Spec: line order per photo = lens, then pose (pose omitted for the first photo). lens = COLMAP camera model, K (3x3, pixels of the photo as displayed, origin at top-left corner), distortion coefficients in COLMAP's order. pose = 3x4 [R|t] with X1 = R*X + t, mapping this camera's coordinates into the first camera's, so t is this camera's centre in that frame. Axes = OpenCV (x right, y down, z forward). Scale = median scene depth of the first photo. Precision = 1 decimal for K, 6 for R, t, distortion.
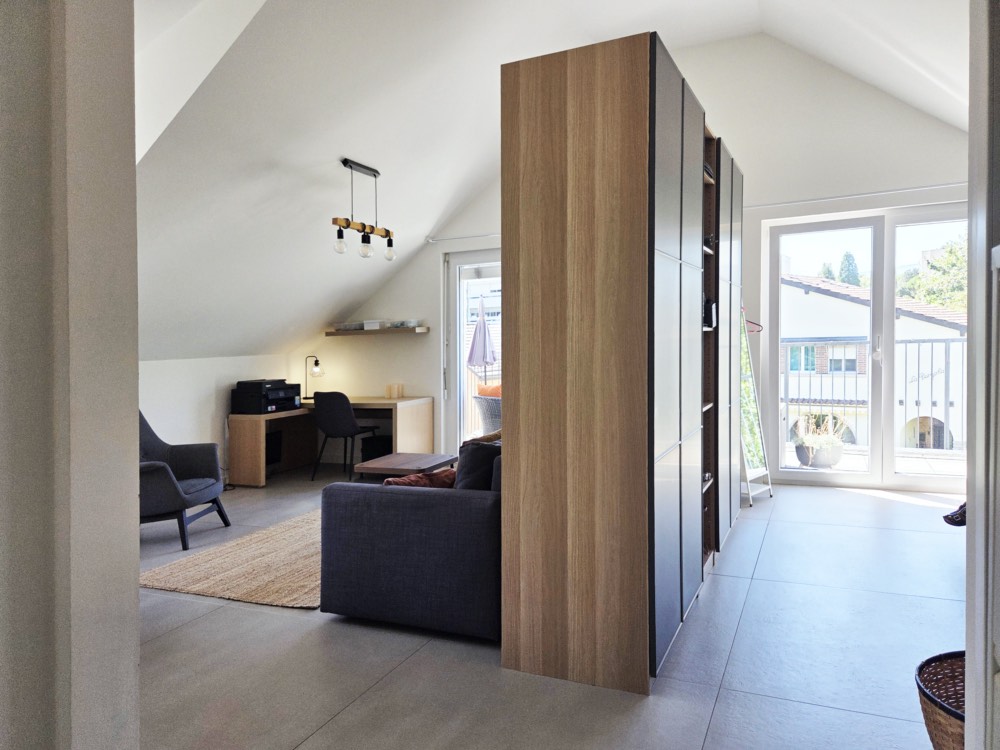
lens RADIAL K [[693.2, 0, 500.0], [0, 693.2, 375.0], [0, 0, 1]] dist [0.007469, 0.000777]
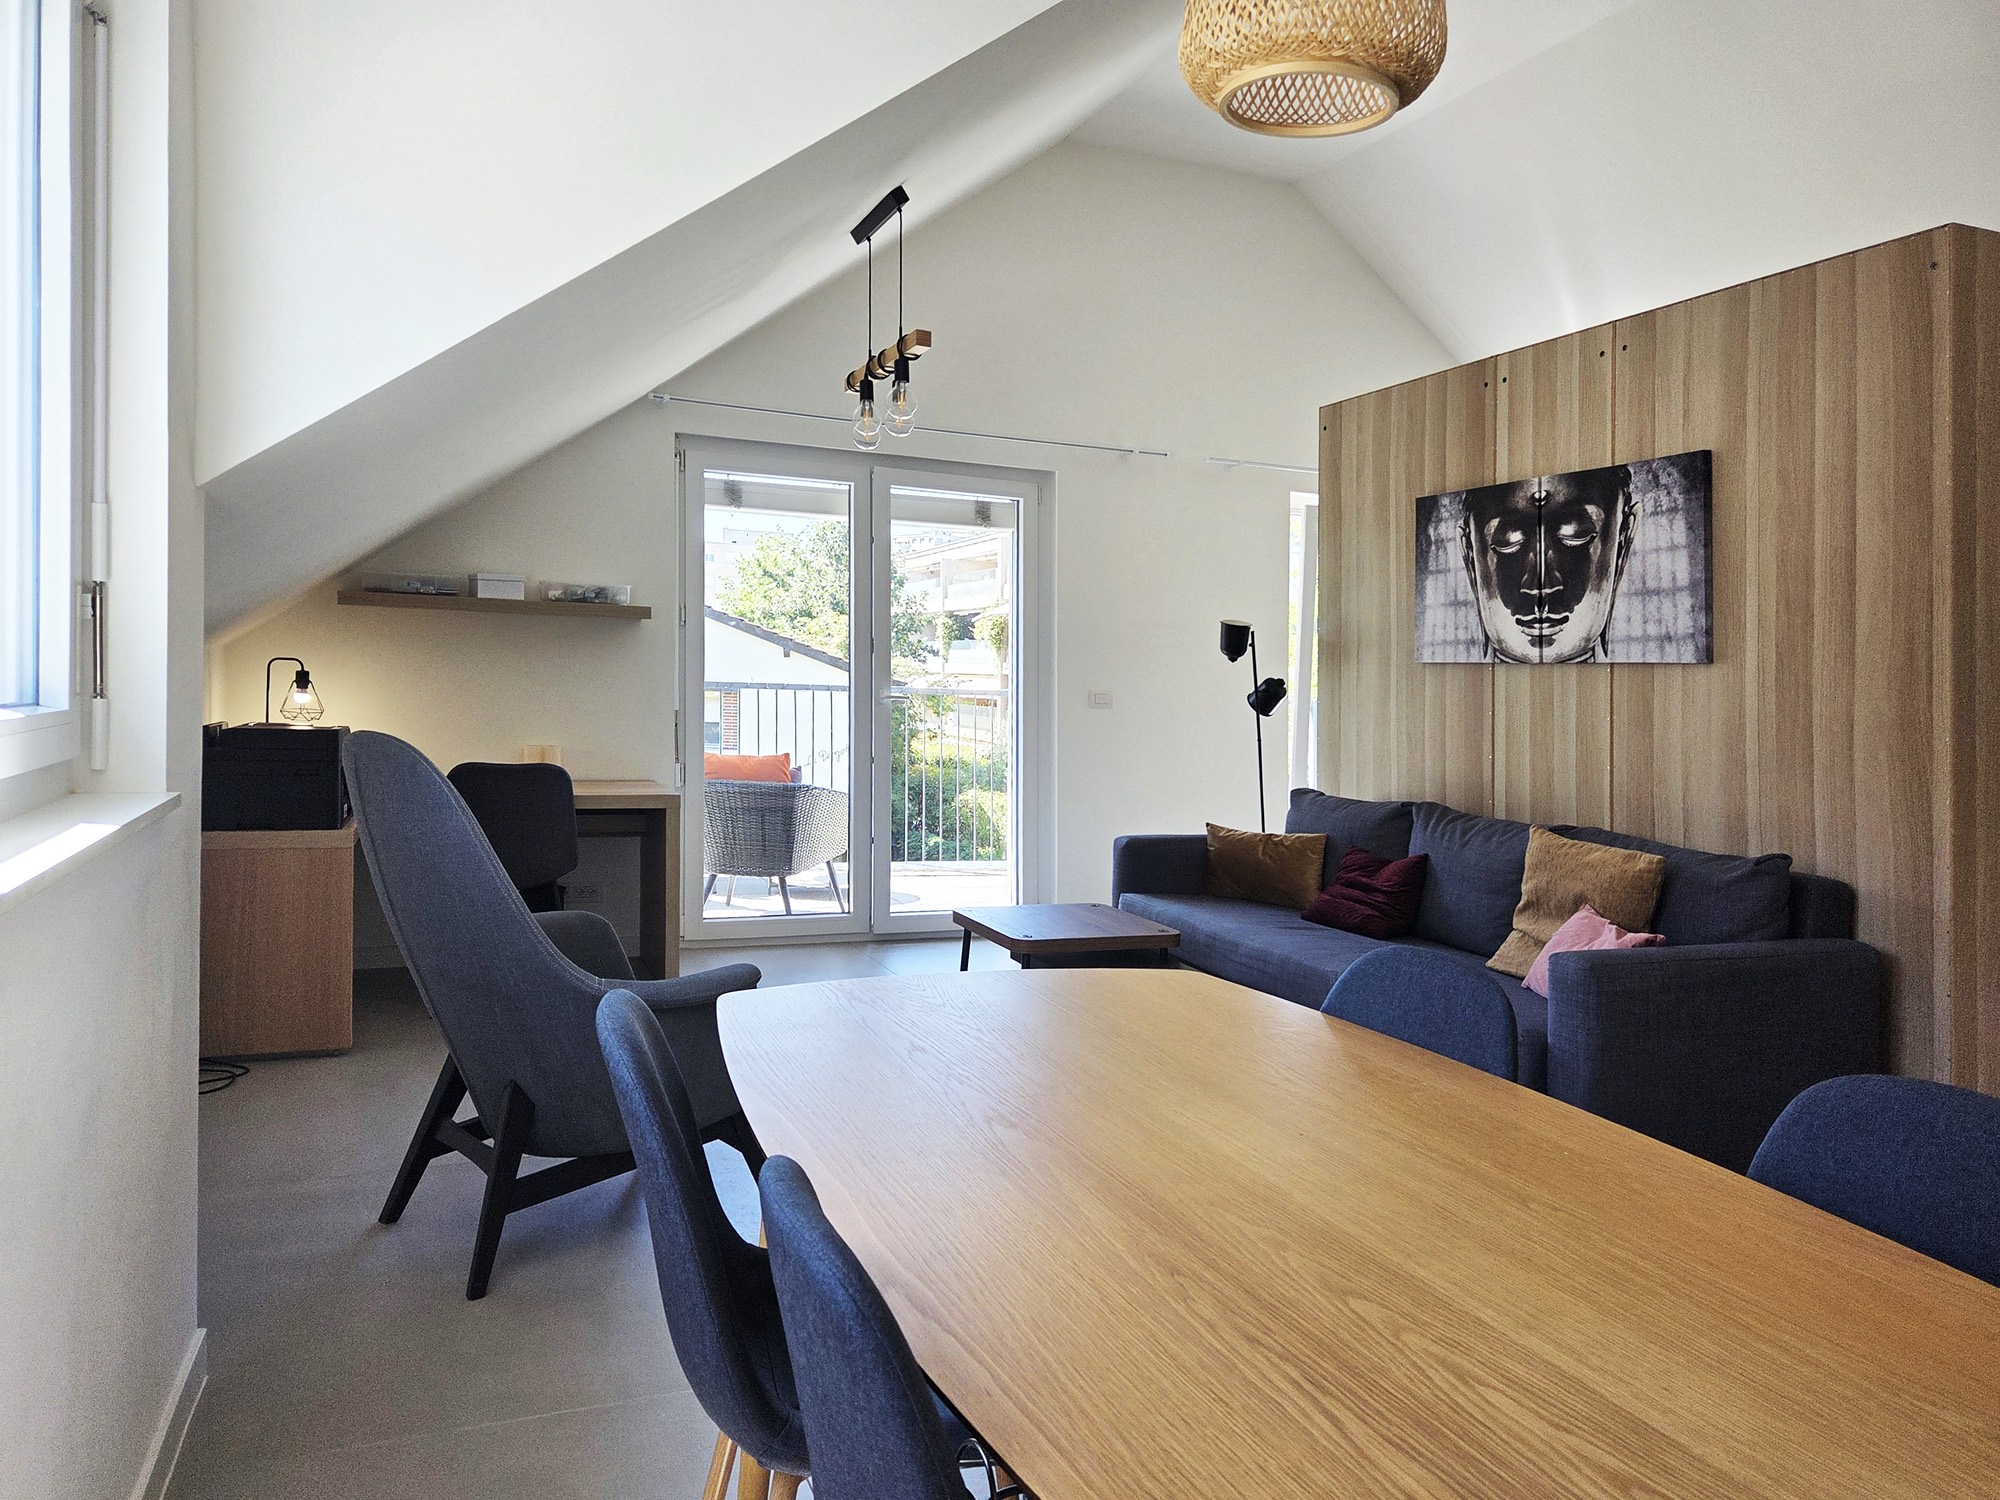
lens RADIAL K [[1386.5, 0, 1000.0], [0, 1386.5, 750.0], [0, 0, 1]] dist [0.007469, 0.000777]
pose [[0.674422, 0.026319, 0.737877, -0.561526], [-0.021482, 0.999641, -0.016021, 0.021662], [-0.738034, -0.005047, 0.674745, 0.305877]]
